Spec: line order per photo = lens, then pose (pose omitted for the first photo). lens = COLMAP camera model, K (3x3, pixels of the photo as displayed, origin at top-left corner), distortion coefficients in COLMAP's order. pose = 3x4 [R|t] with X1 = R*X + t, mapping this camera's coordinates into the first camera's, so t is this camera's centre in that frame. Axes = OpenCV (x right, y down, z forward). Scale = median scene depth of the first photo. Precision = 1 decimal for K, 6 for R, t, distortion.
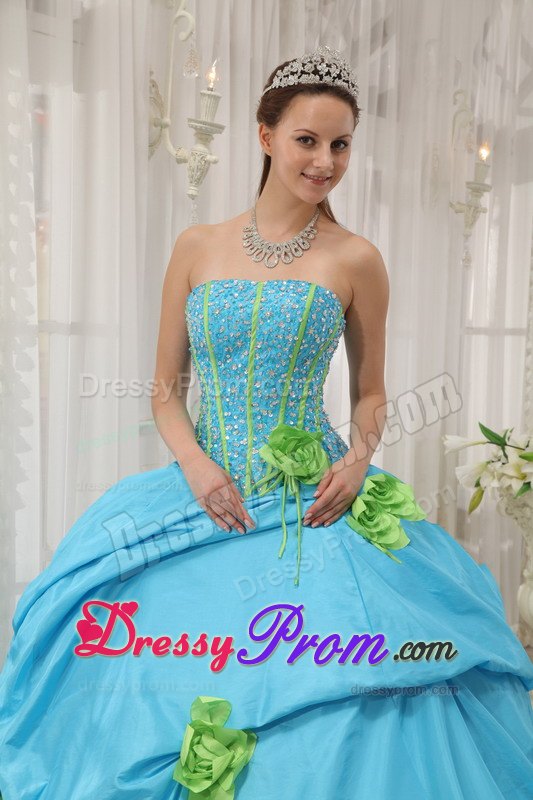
lens RADIAL K [[1454.3, 0, 266.5], [0, 1454.3, 400.0], [0, 0, 1]] dist [0.341649, -0.088742]
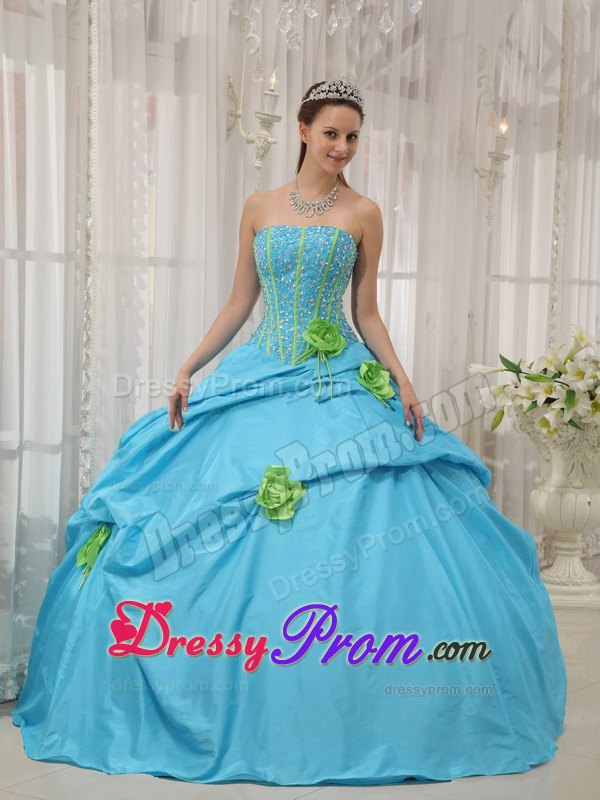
lens RADIAL K [[1634.7, 0, 300.0], [0, 1634.7, 400.0], [0, 0, 1]] dist [0.303635, 0.188702]
pose [[0.999572, 0.003821, -0.029005, 0.034462], [-0.003529, 0.999943, 0.010094, 0.063316], [0.029042, -0.009987, 0.999528, -0.544852]]
